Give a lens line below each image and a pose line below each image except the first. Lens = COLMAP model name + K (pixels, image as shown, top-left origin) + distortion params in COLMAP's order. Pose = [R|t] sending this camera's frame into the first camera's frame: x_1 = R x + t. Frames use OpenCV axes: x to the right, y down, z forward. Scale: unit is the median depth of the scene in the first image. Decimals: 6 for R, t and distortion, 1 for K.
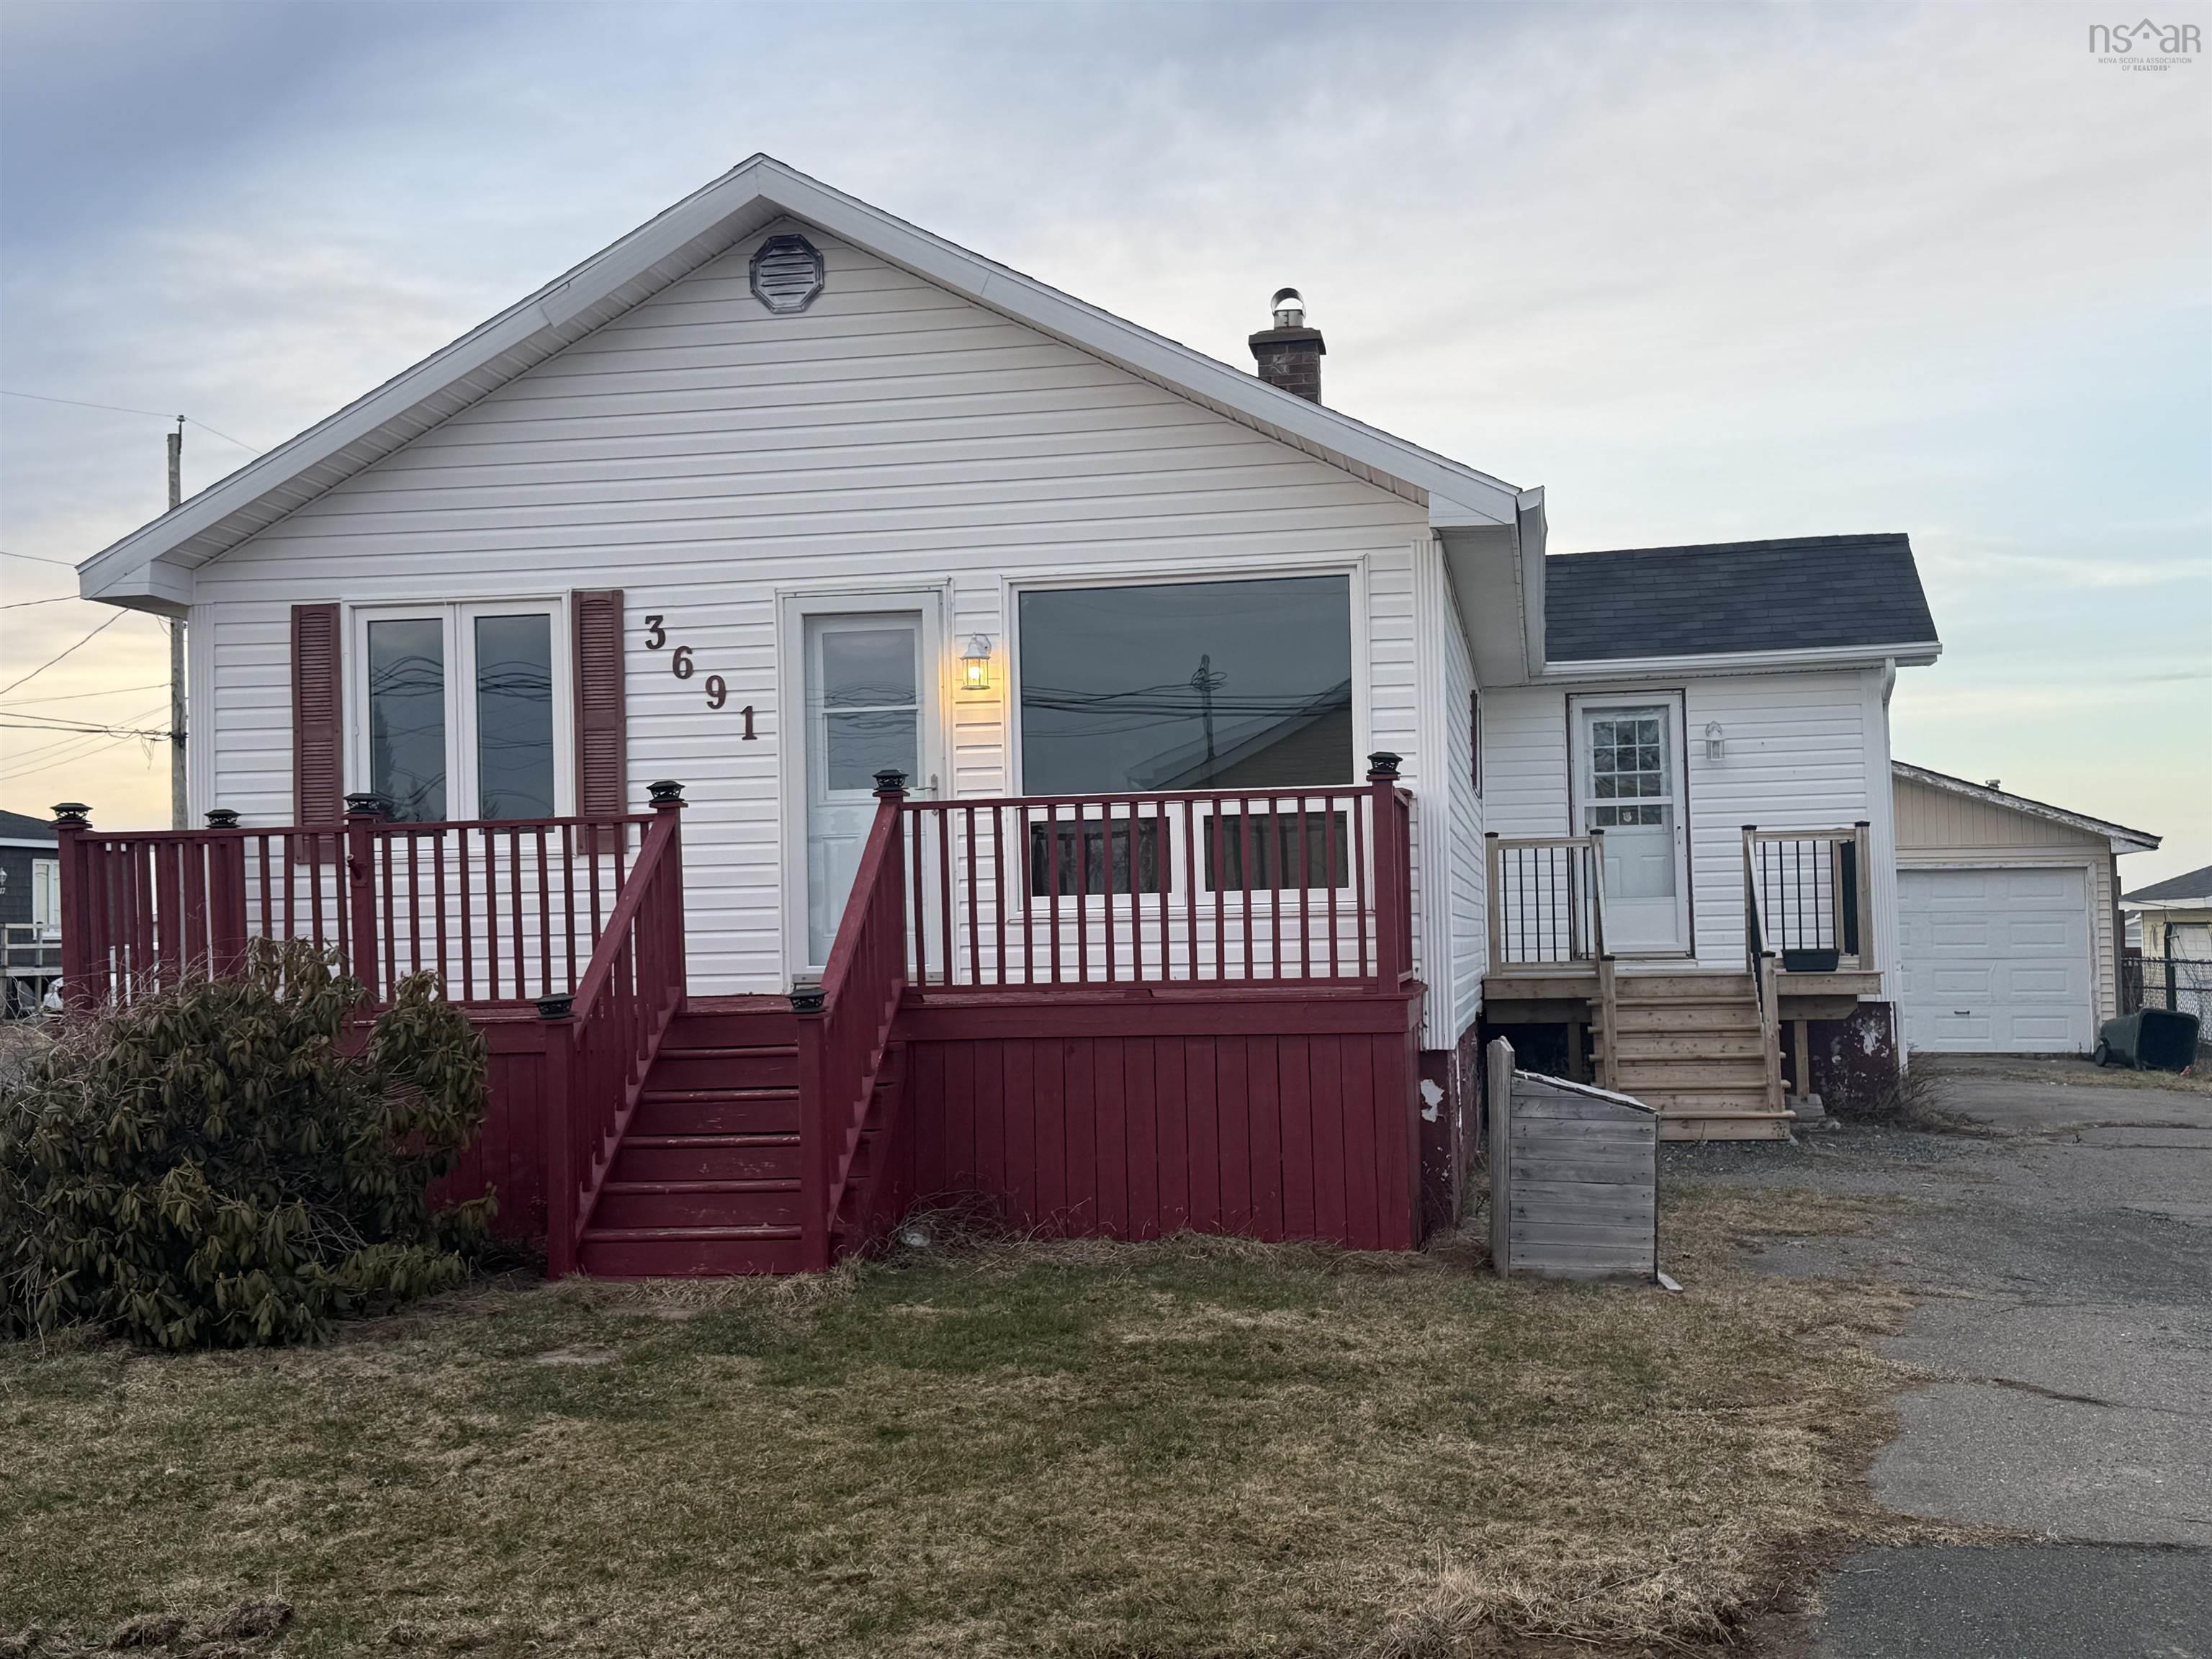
lens RADIAL K [[2392.9, 0, 1106.0], [0, 2392.9, 829.5], [0, 0, 1]] dist [0.157829, -0.008967]
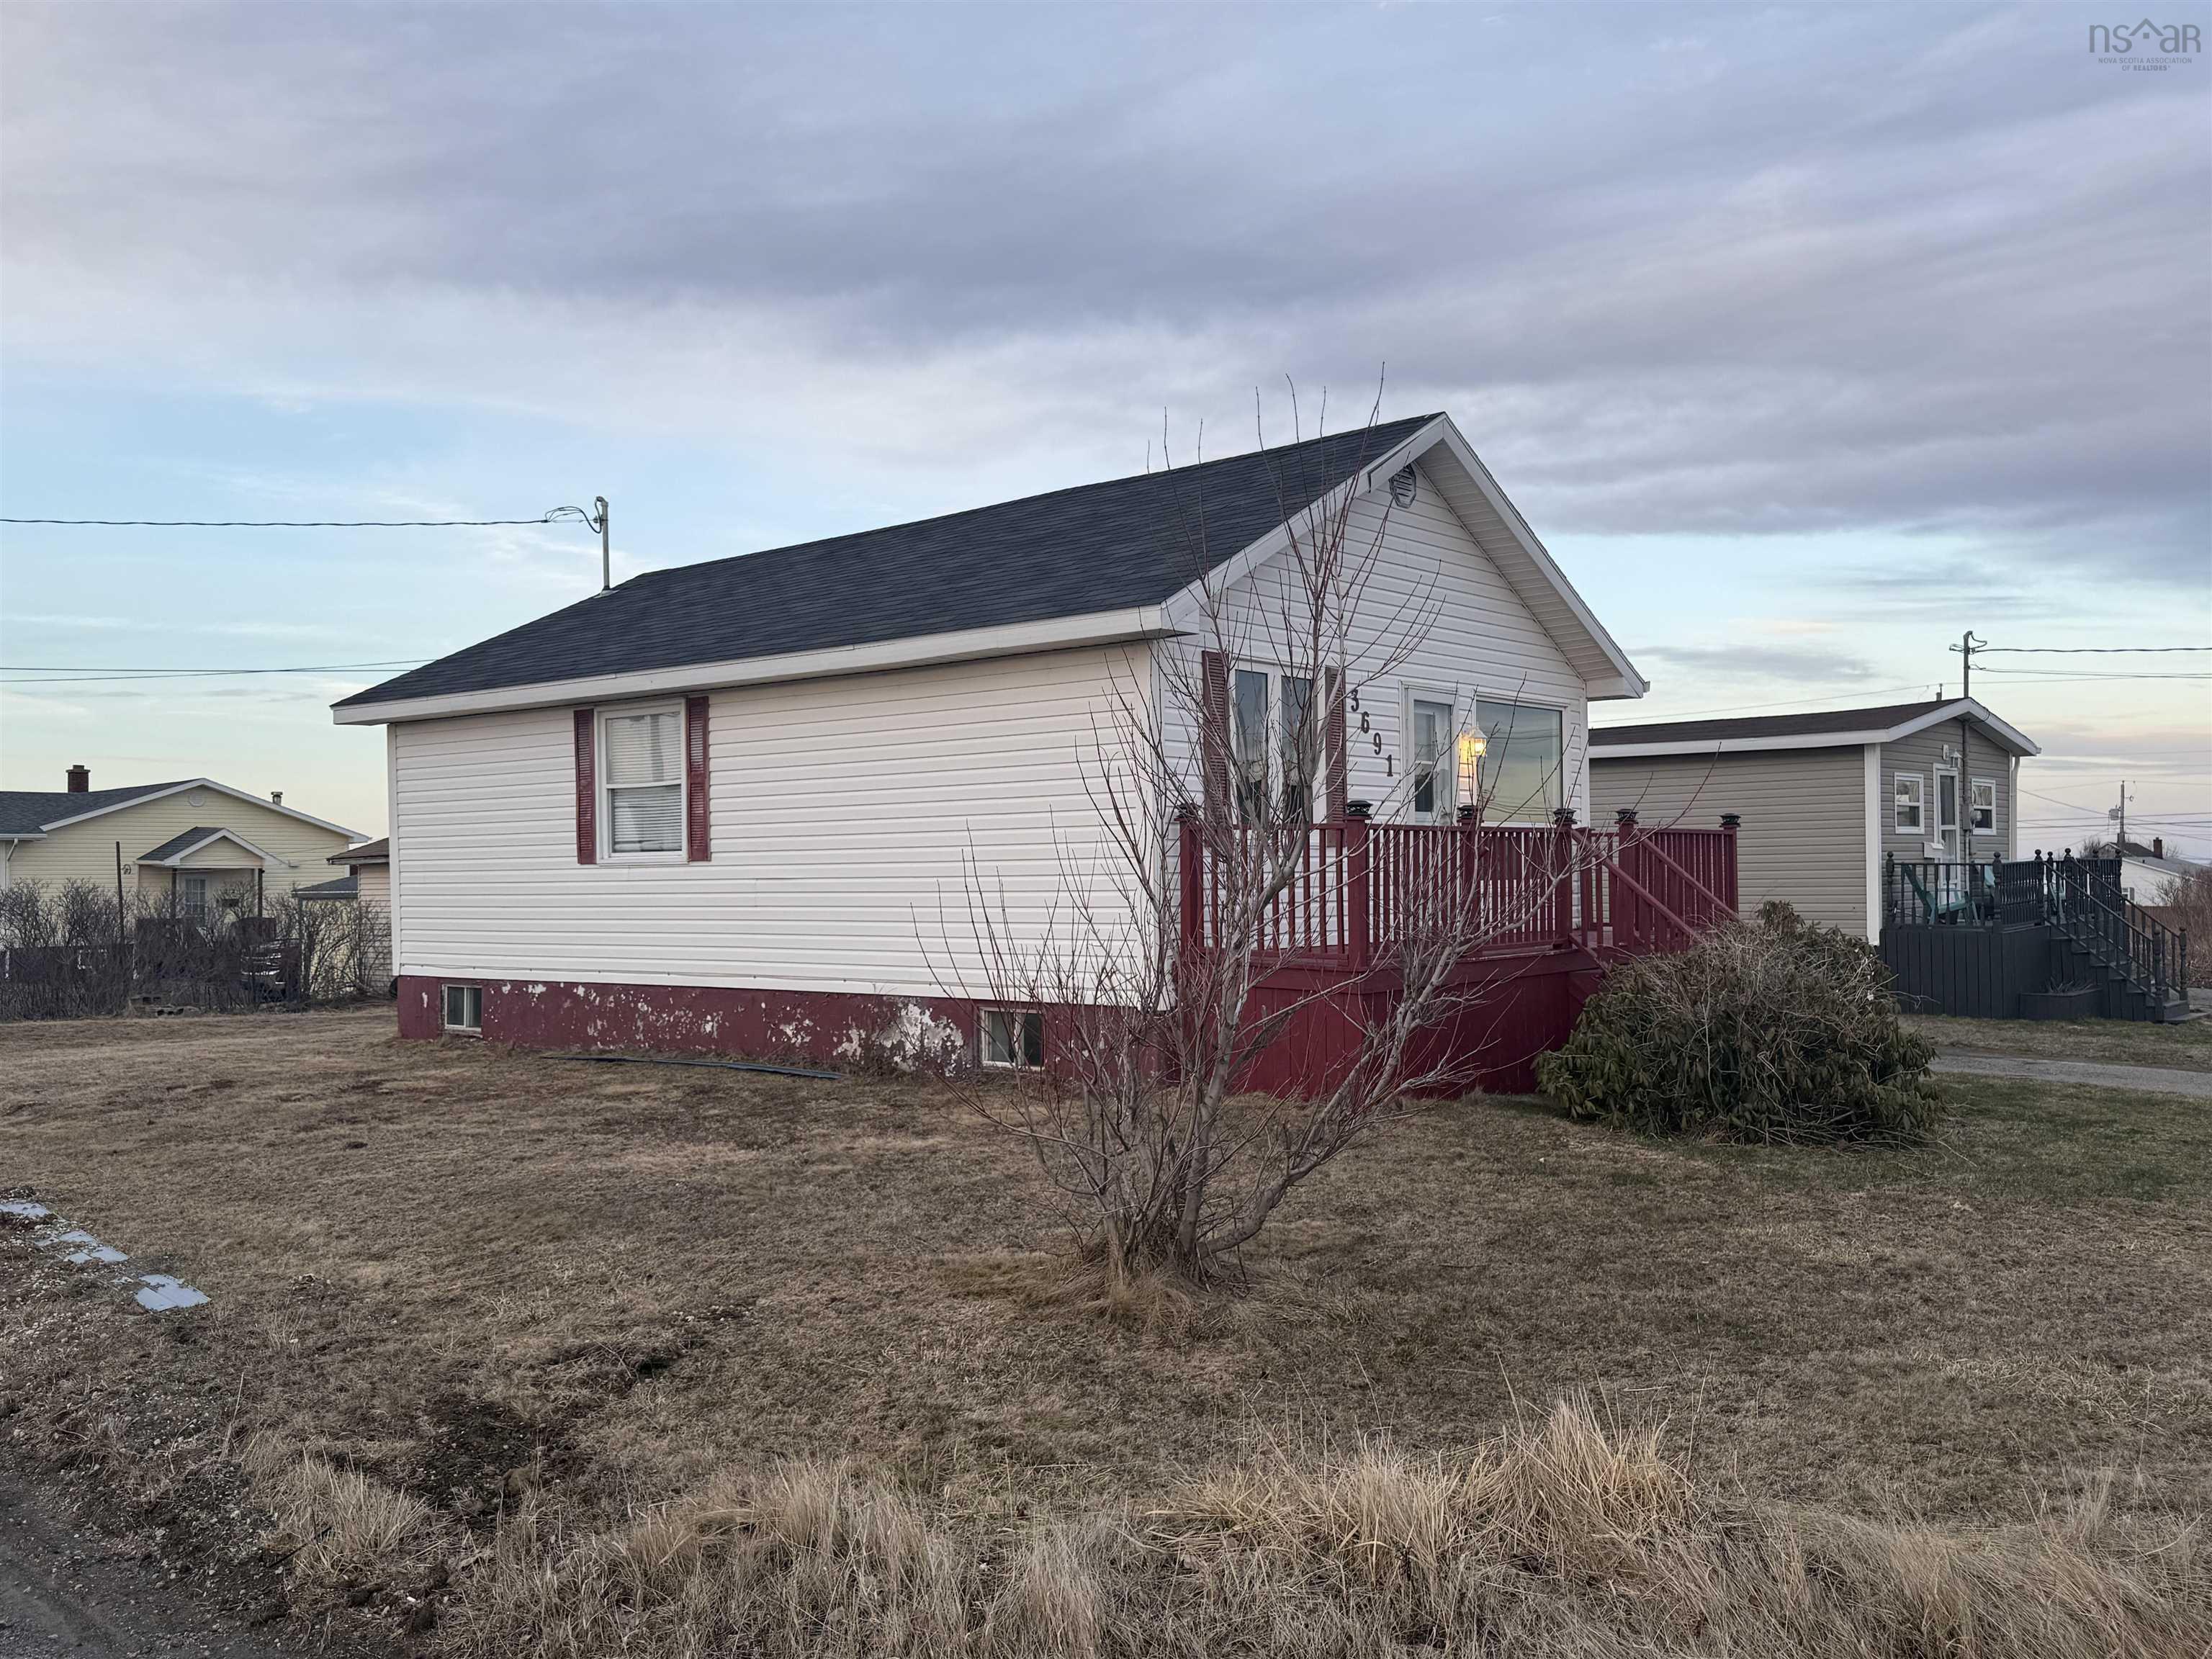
lens RADIAL K [[1850.5, 0, 1106.0], [0, 1850.5, 829.5], [0, 0, 1]] dist [0.203424, -0.393365]
pose [[0.491158, 0.044097, 0.869953, -1.257661], [-0.011279, 0.998956, -0.044268, 0.051061], [-0.870997, 0.011930, 0.491143, 0.562428]]
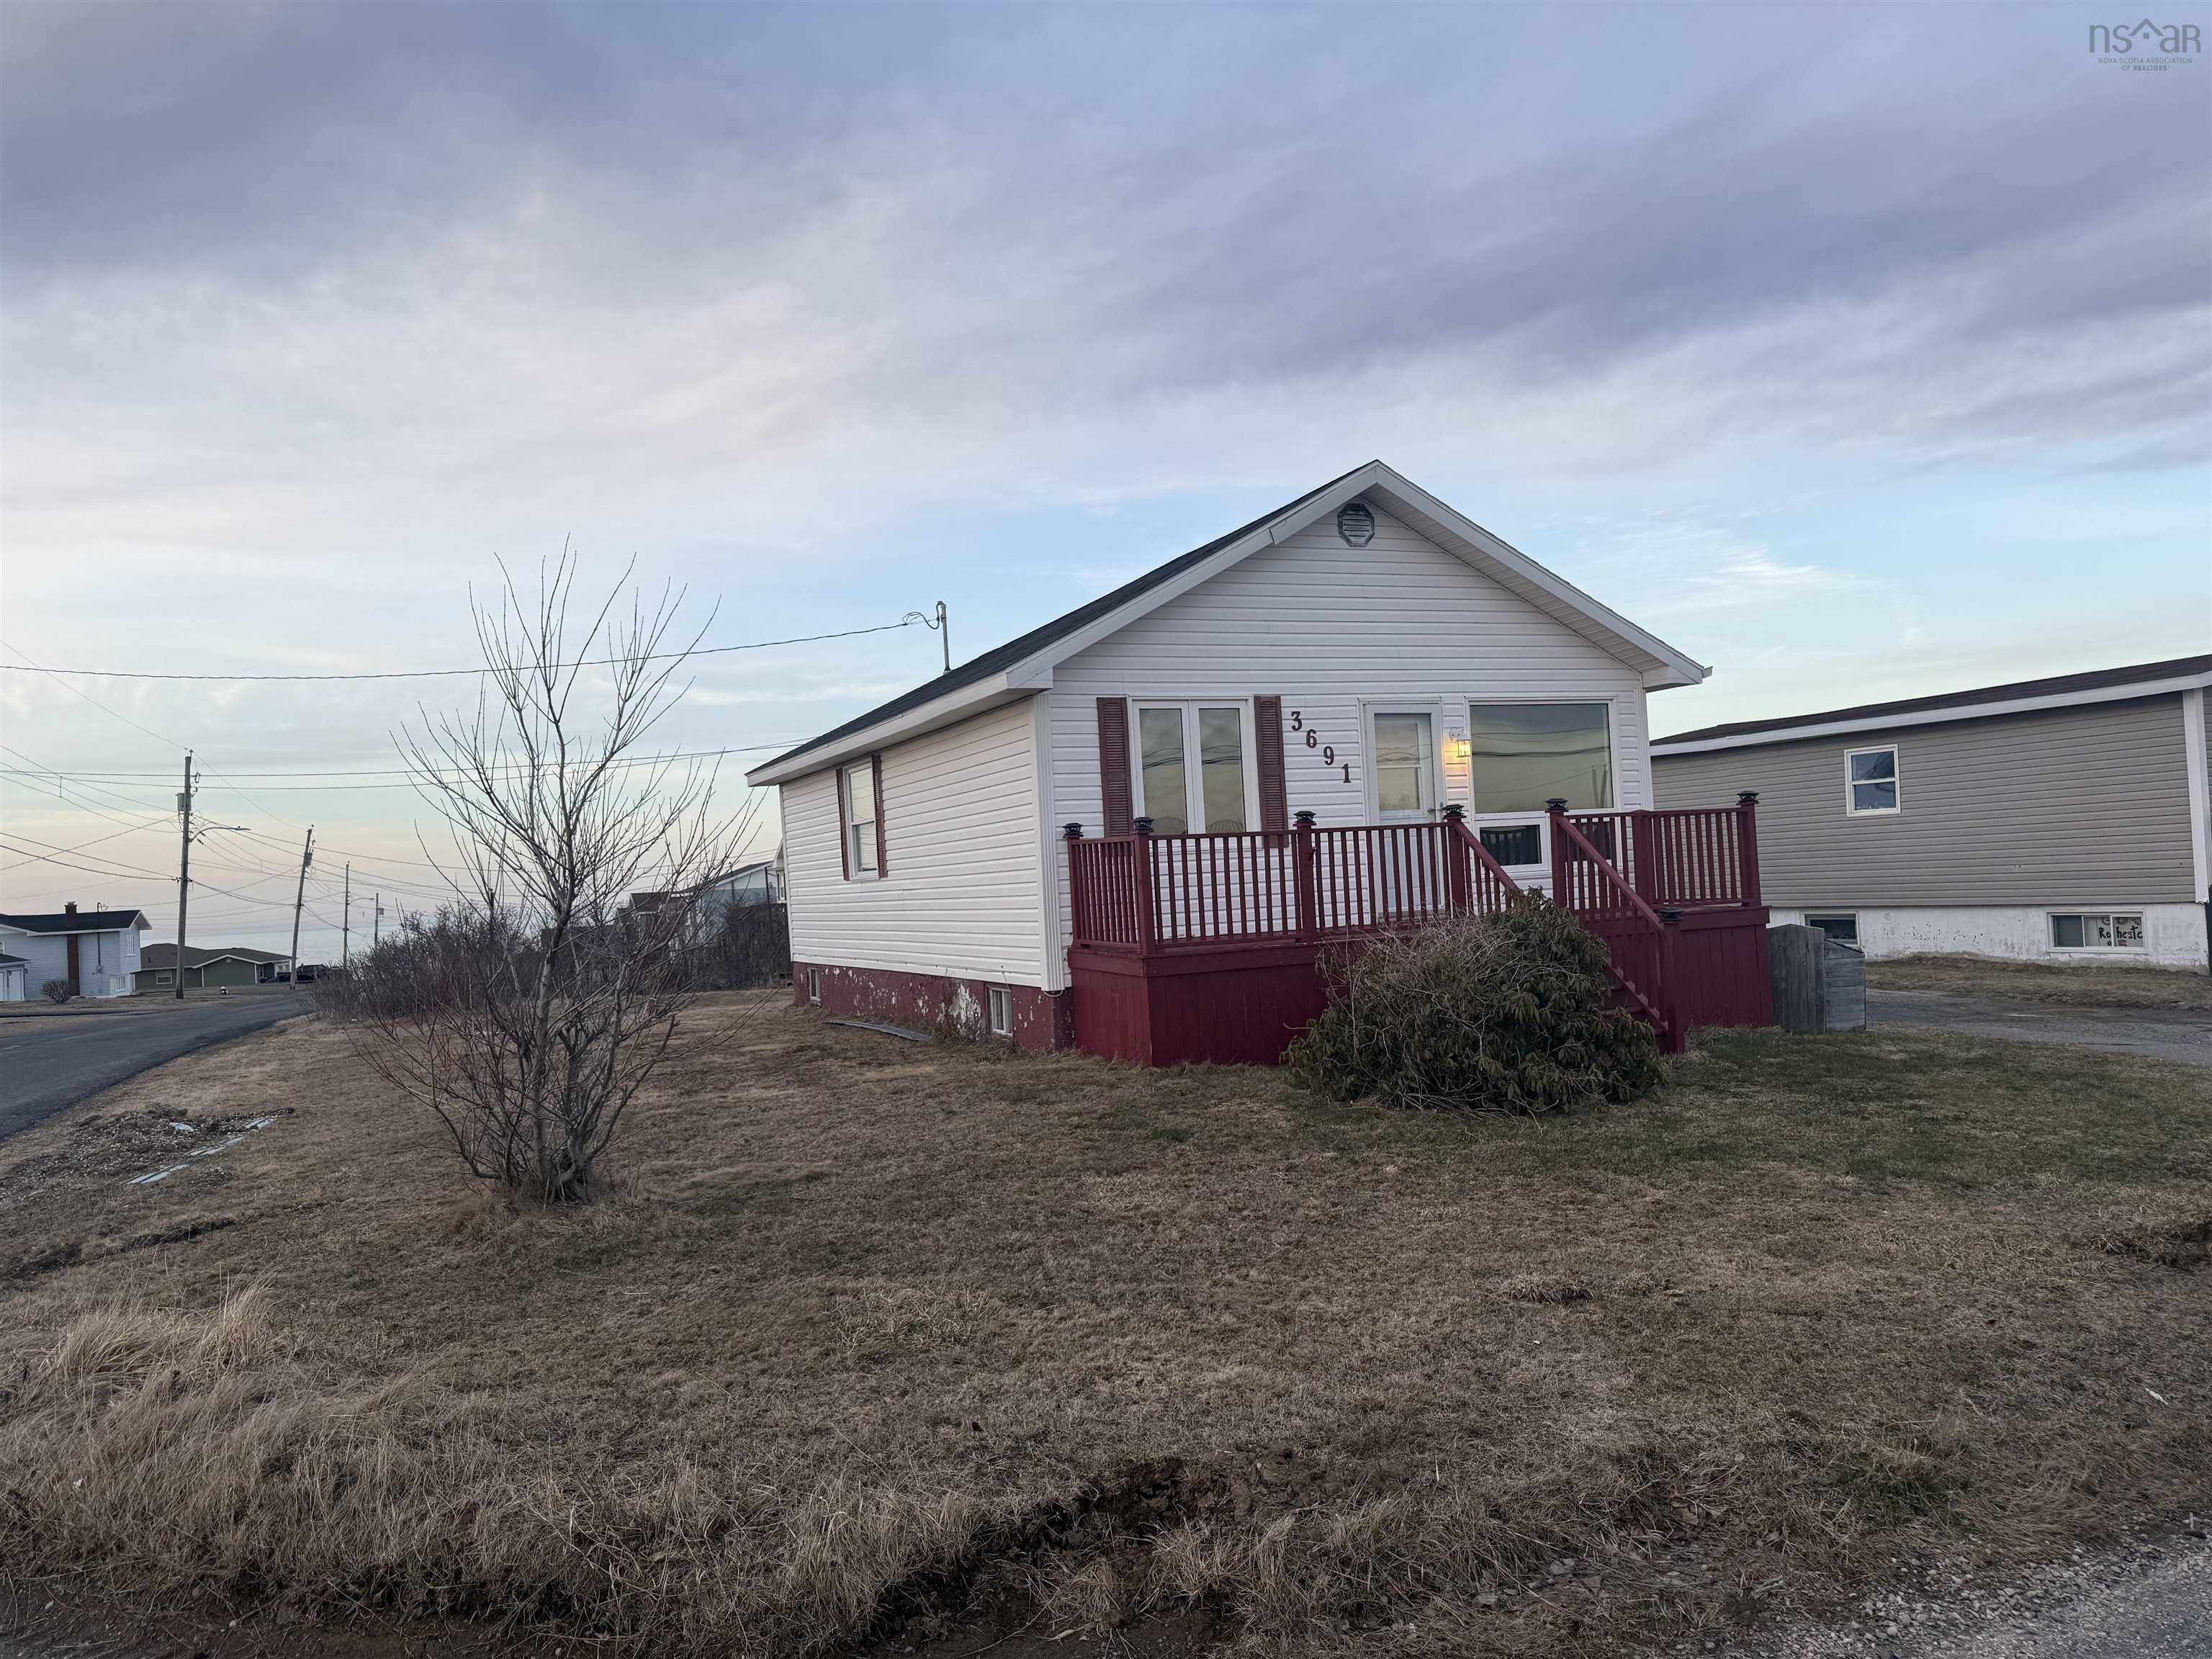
lens RADIAL K [[1645.6, 0, 1105.8], [0, 1645.6, 909.3], [0, 0, 1]] dist [0.038399, -0.002557]
pose [[0.827588, -0.025129, 0.560773, -0.968716], [0.024985, 0.999656, 0.007924, 0.041661], [-0.560779, 0.007453, 0.827932, 0.087082]]
